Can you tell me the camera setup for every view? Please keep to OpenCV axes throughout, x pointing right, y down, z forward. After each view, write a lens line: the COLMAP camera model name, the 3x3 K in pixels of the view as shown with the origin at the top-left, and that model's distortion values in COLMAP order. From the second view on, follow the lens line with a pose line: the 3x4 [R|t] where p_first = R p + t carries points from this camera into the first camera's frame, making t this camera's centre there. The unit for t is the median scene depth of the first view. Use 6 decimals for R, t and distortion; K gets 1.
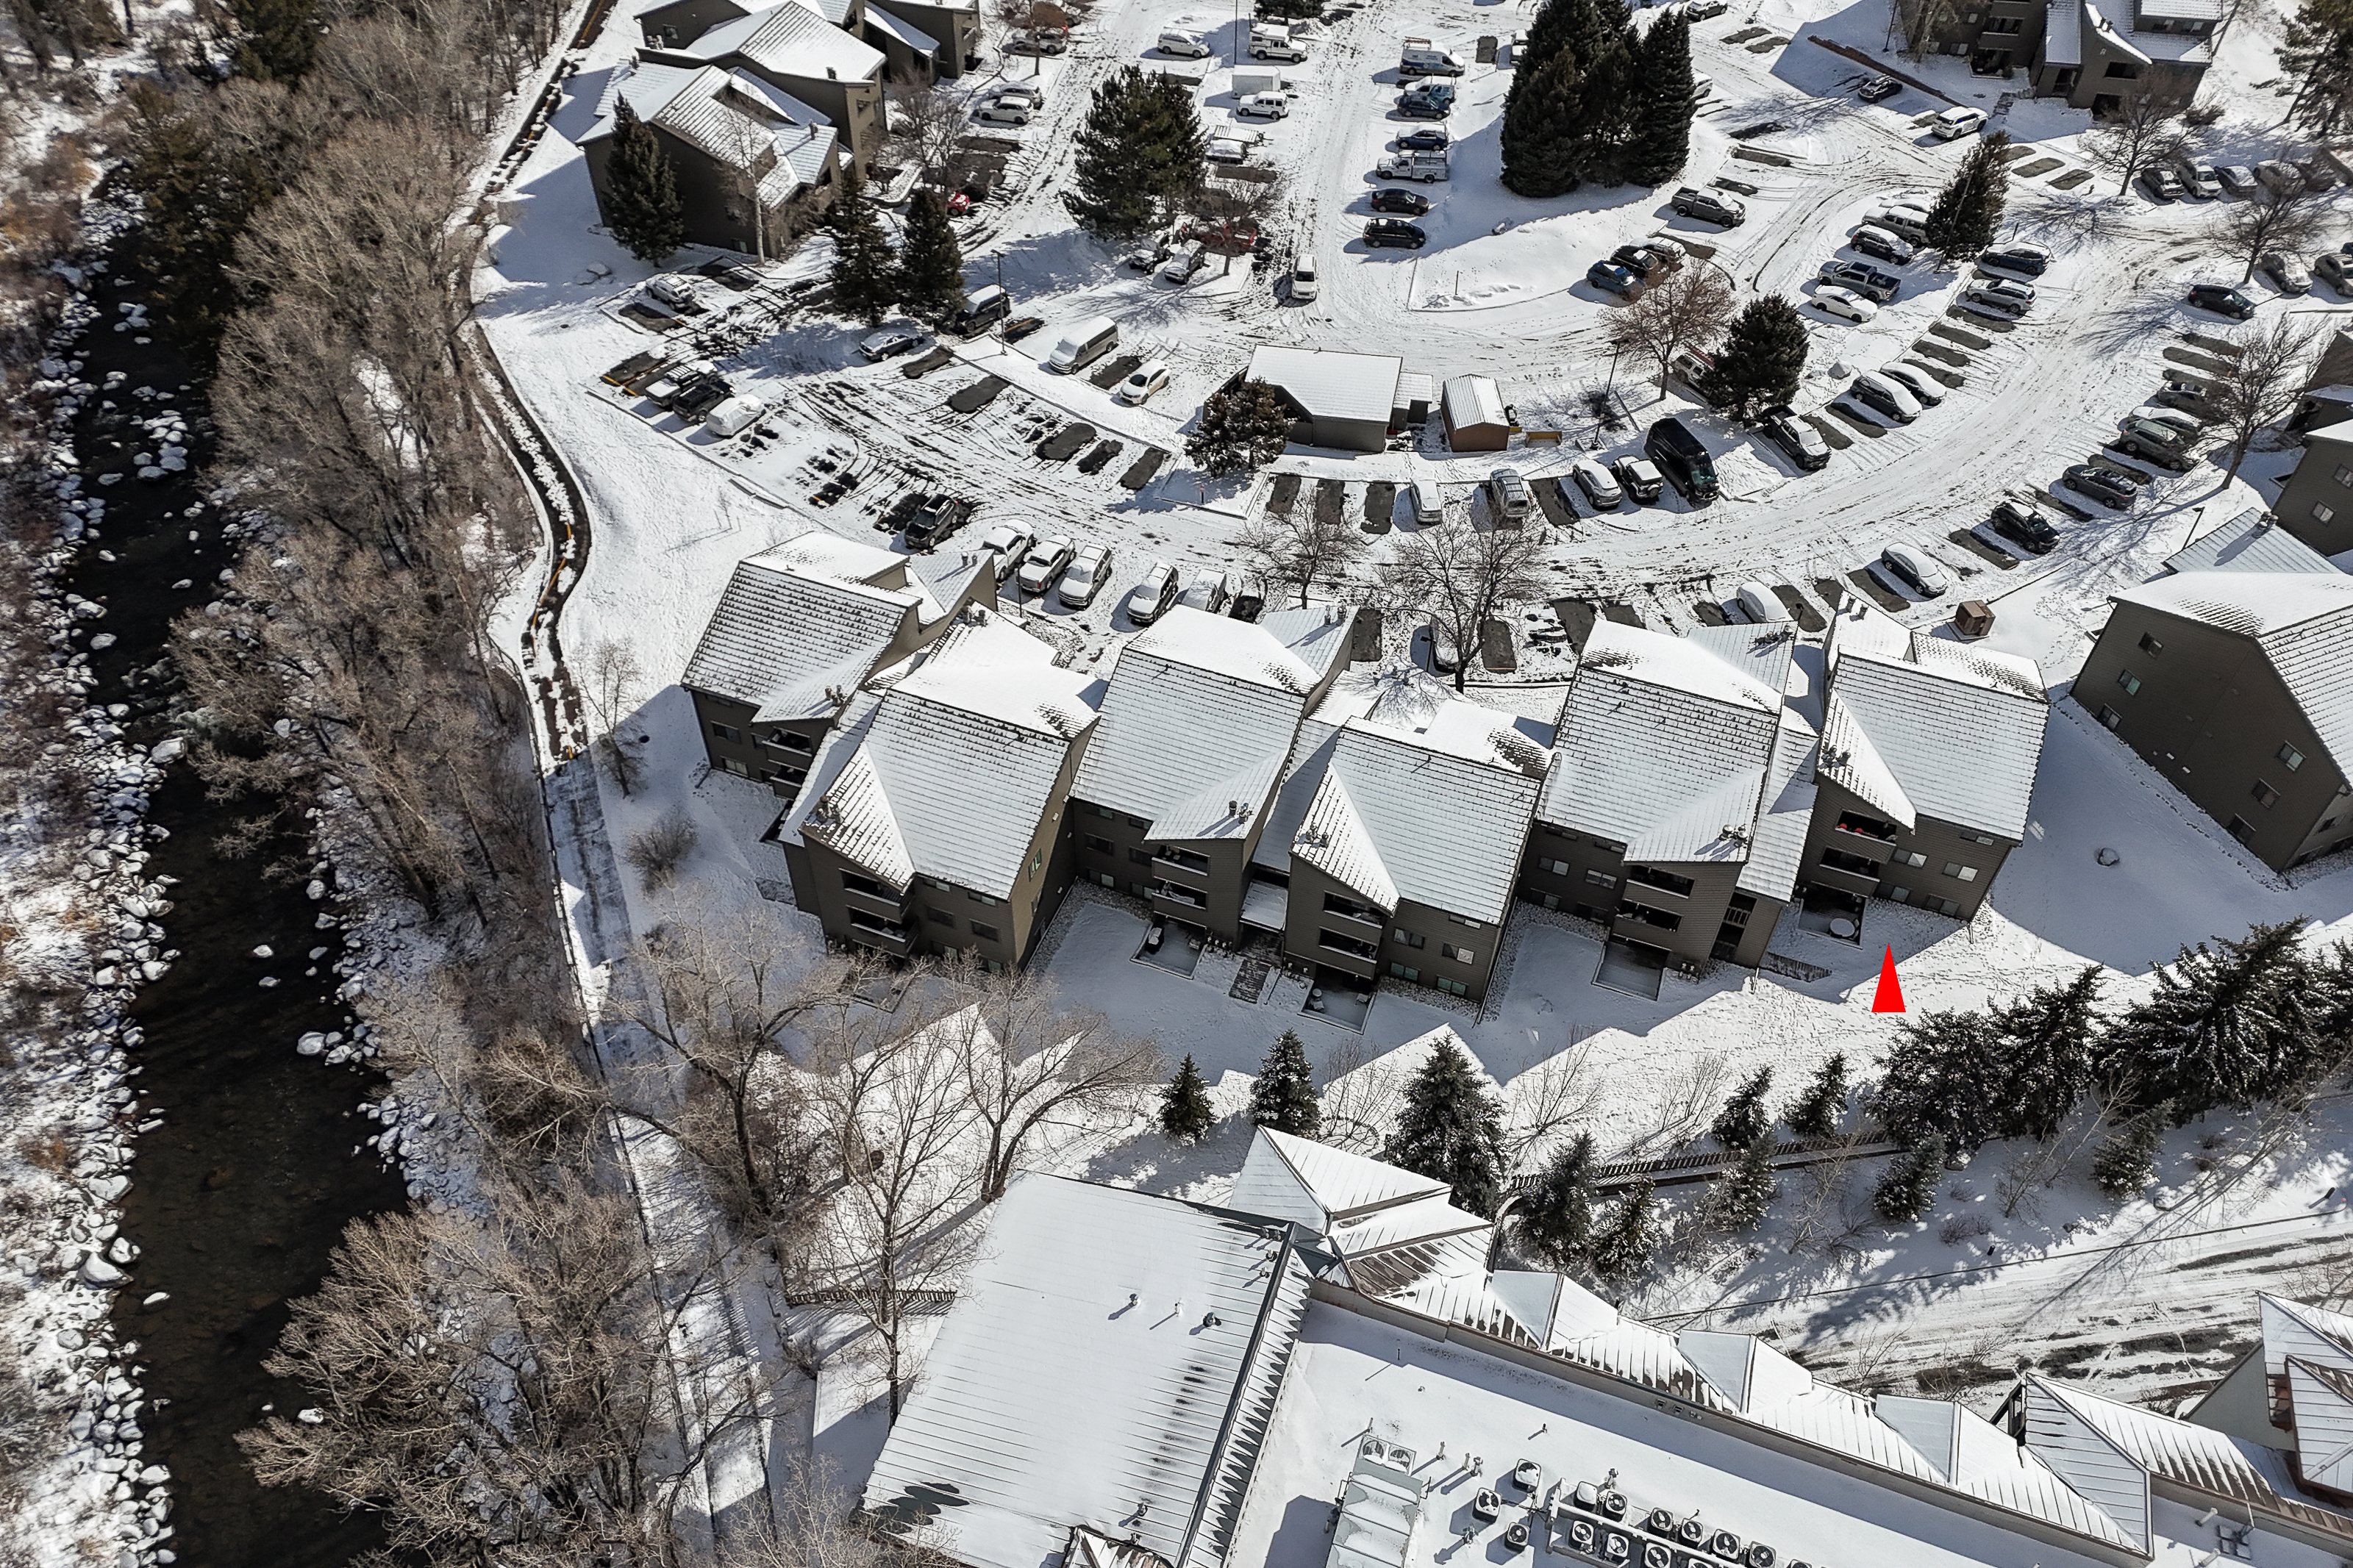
lens RADIAL K [[1722.2, 0, 1166.8], [0, 1722.2, 778.5], [0, 0, 1]] dist [0.091973, -0.082045]
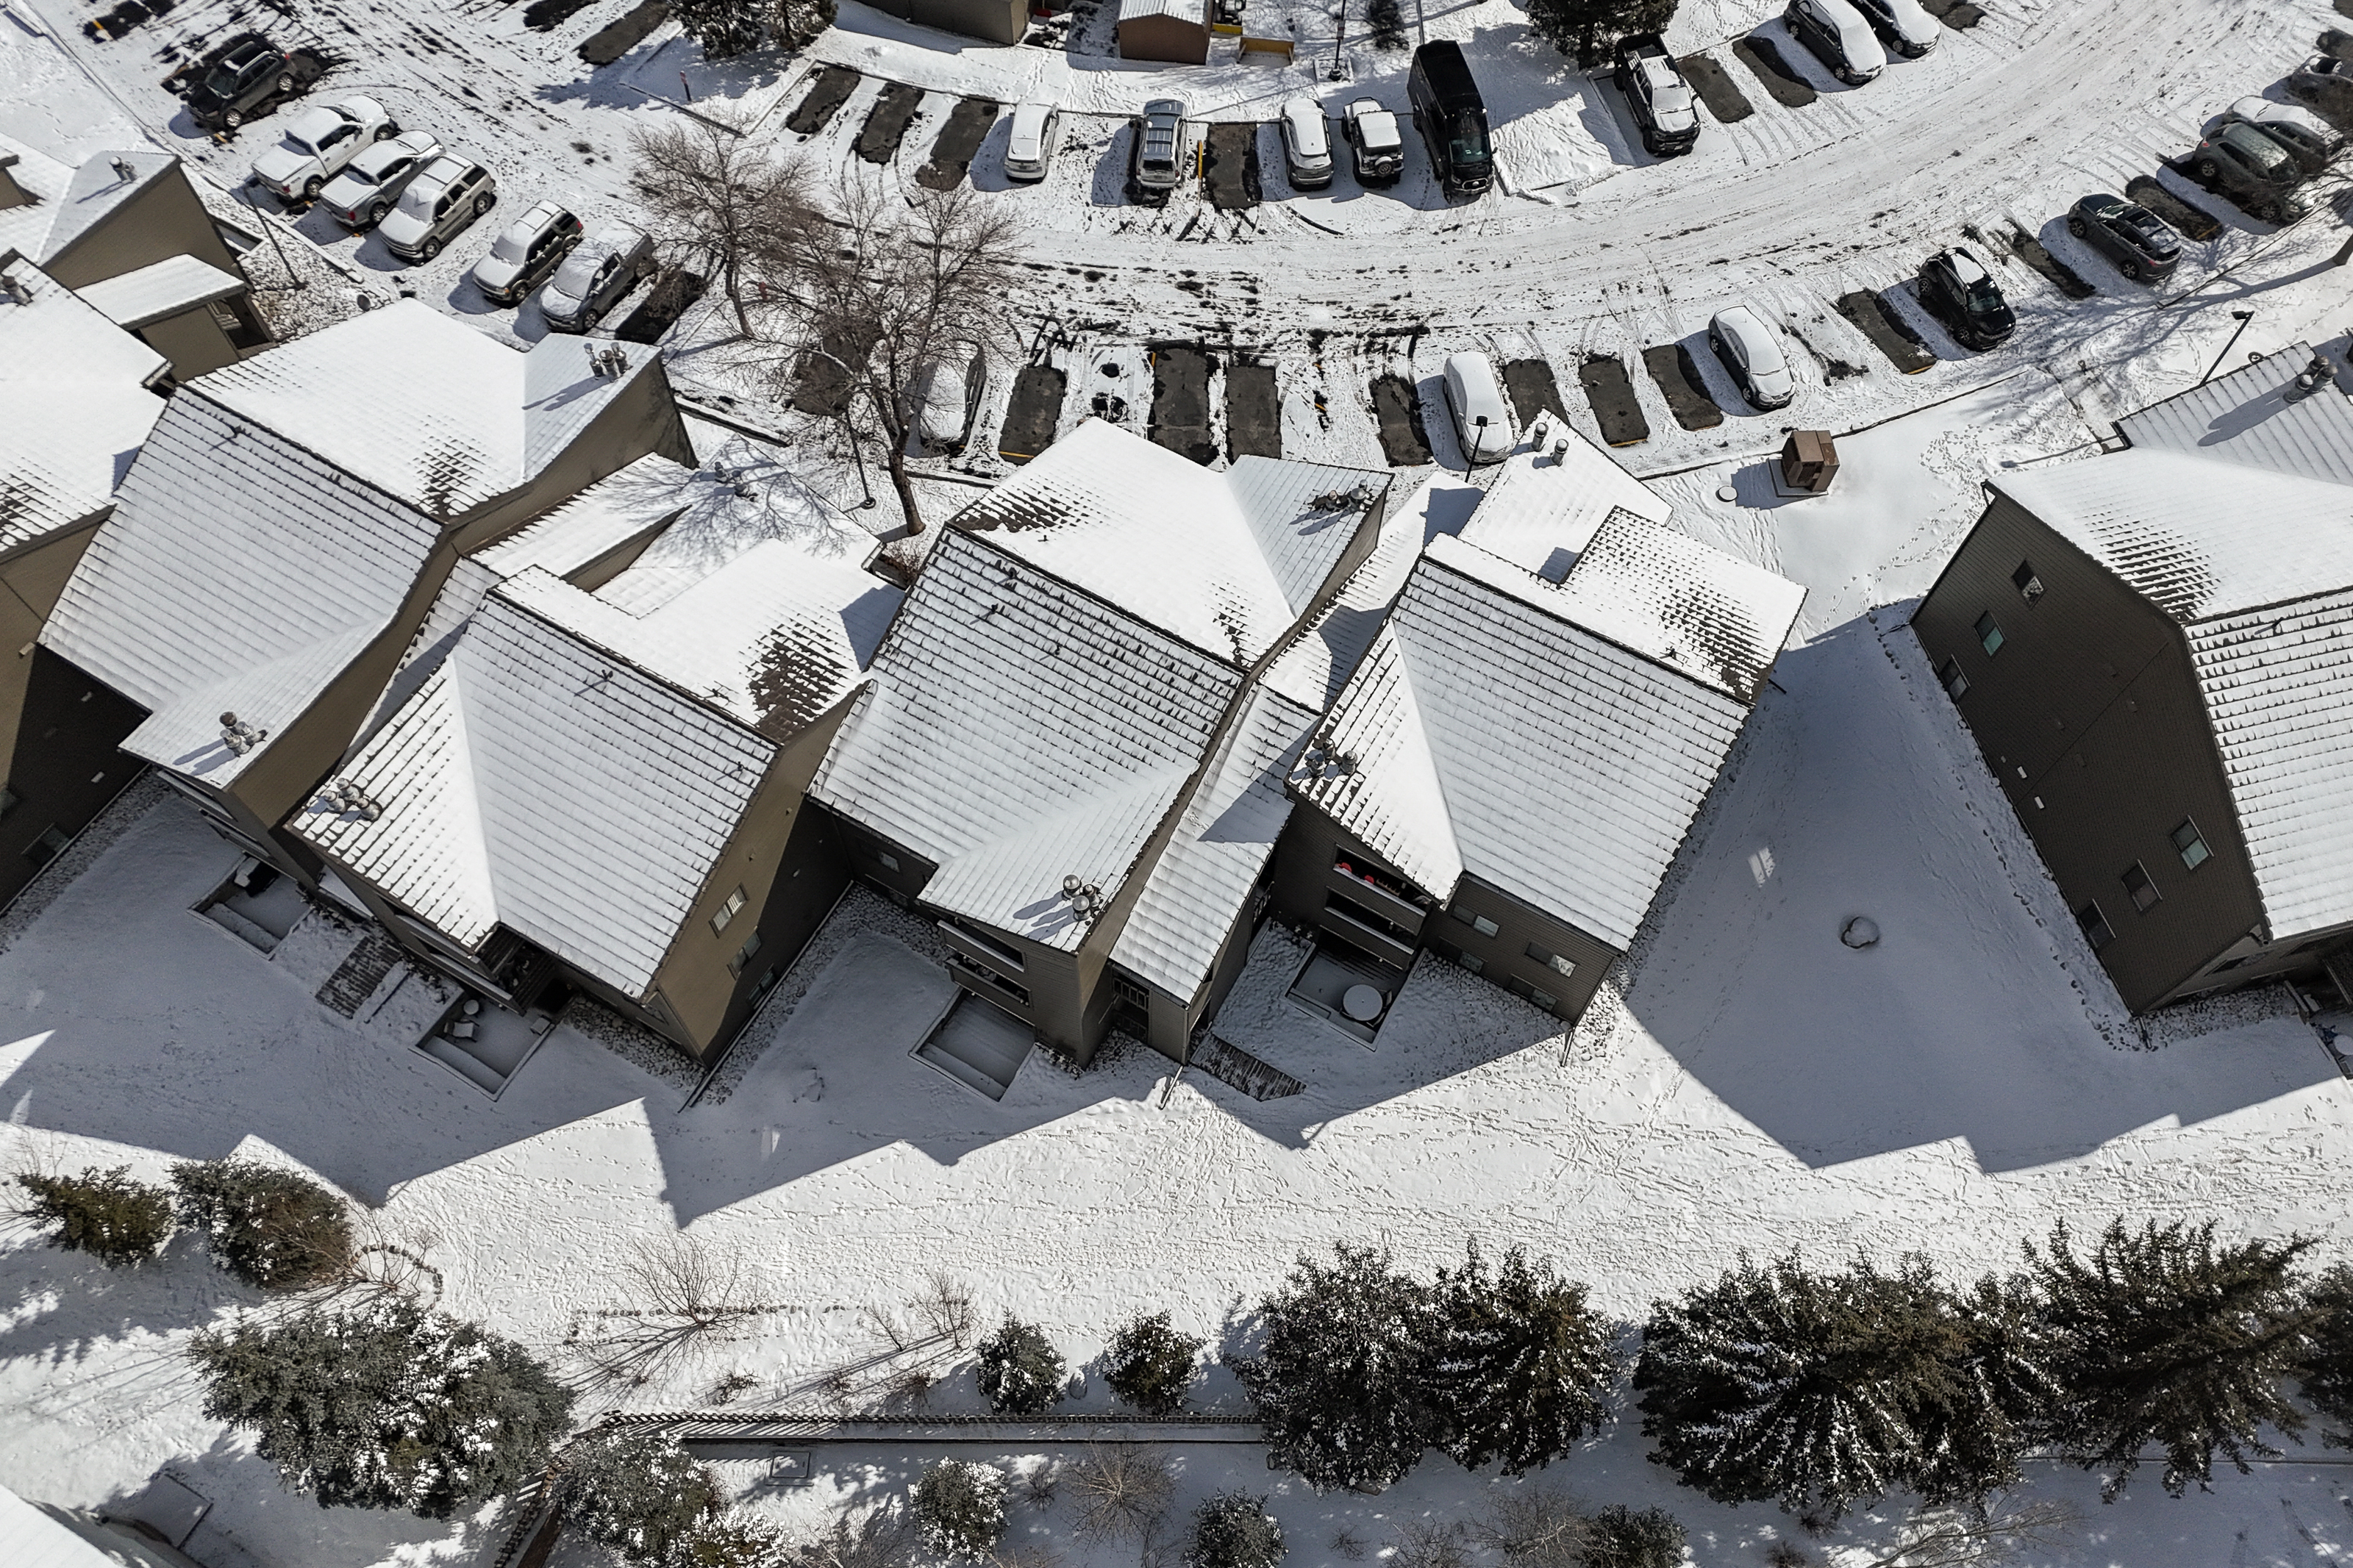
lens RADIAL K [[1722.2, 0, 1166.8], [0, 1722.2, 778.5], [0, 0, 1]] dist [0.091973, -0.082045]
pose [[0.987918, 0.135865, -0.074552, 0.276342], [-0.112720, 0.960087, 0.255982, -0.105390], [0.106355, -0.244486, 0.963803, 0.338806]]
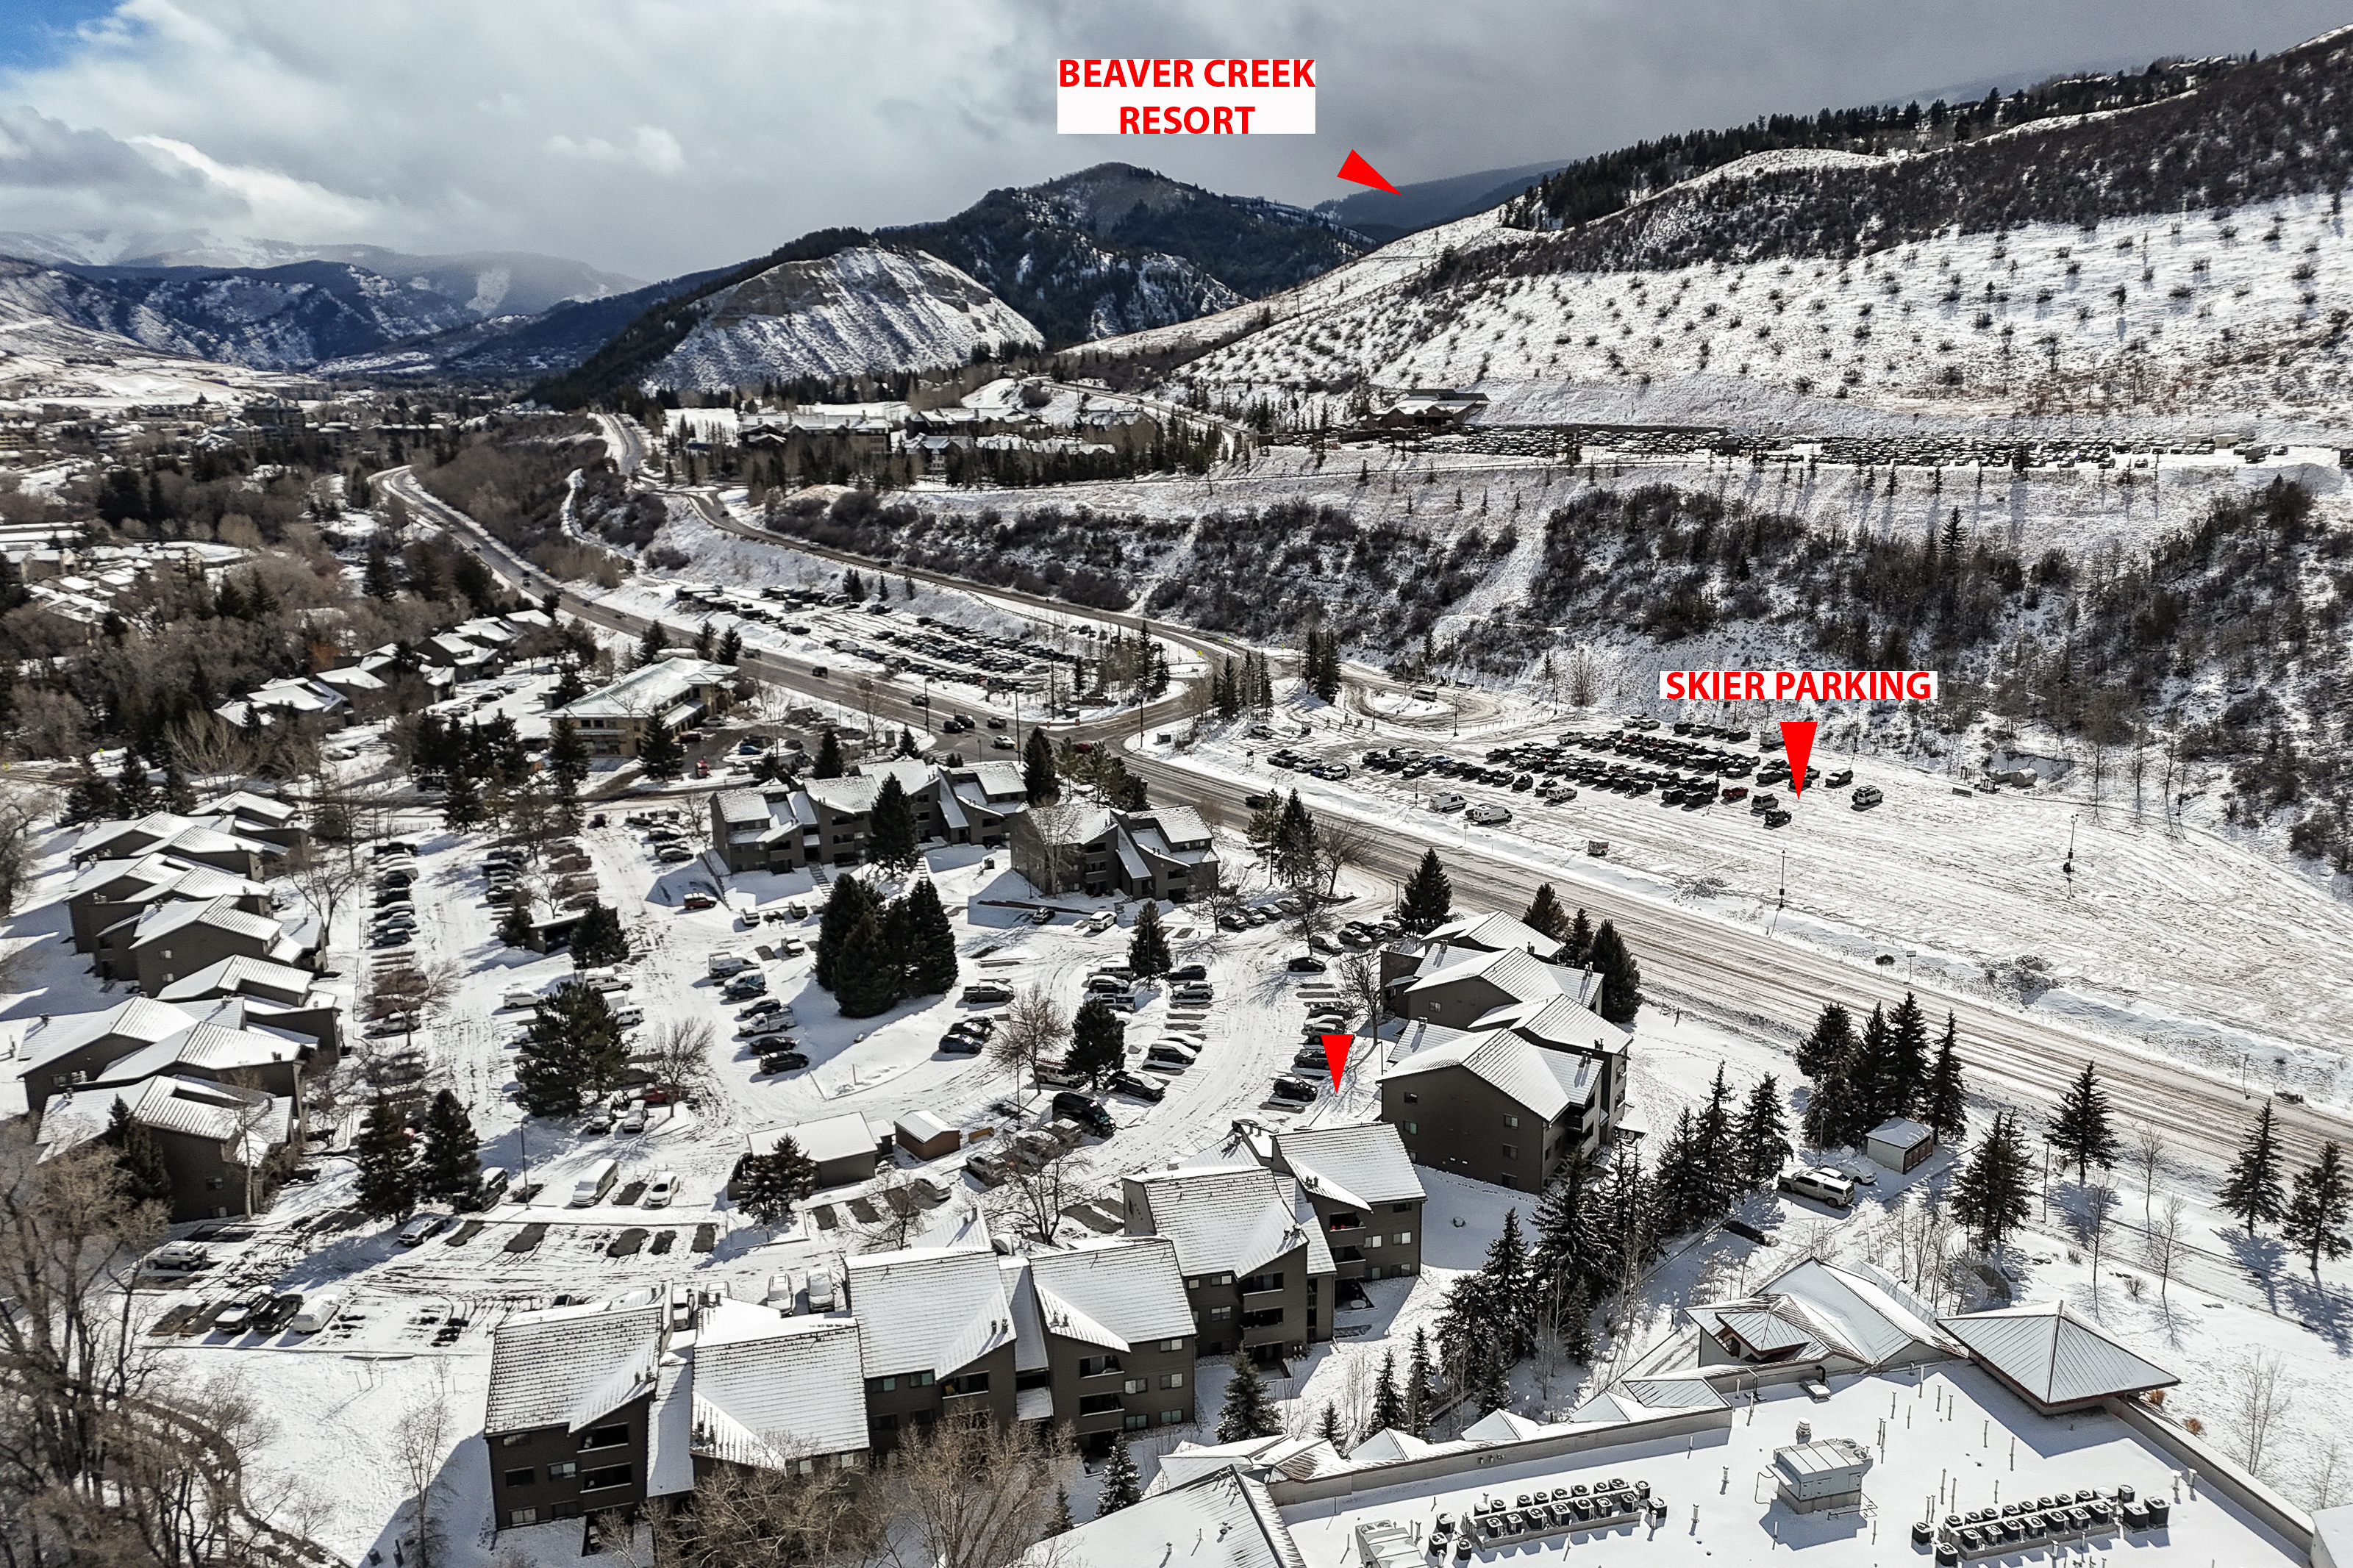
lens RADIAL K [[1722.2, 0, 1166.8], [0, 1722.2, 778.5], [0, 0, 1]] dist [0.091973, -0.082045]
pose [[0.820857, -0.144588, 0.552528, -0.388923], [0.421153, 0.806692, -0.414583, 0.210857], [-0.385777, 0.573012, 0.723072, -0.201888]]
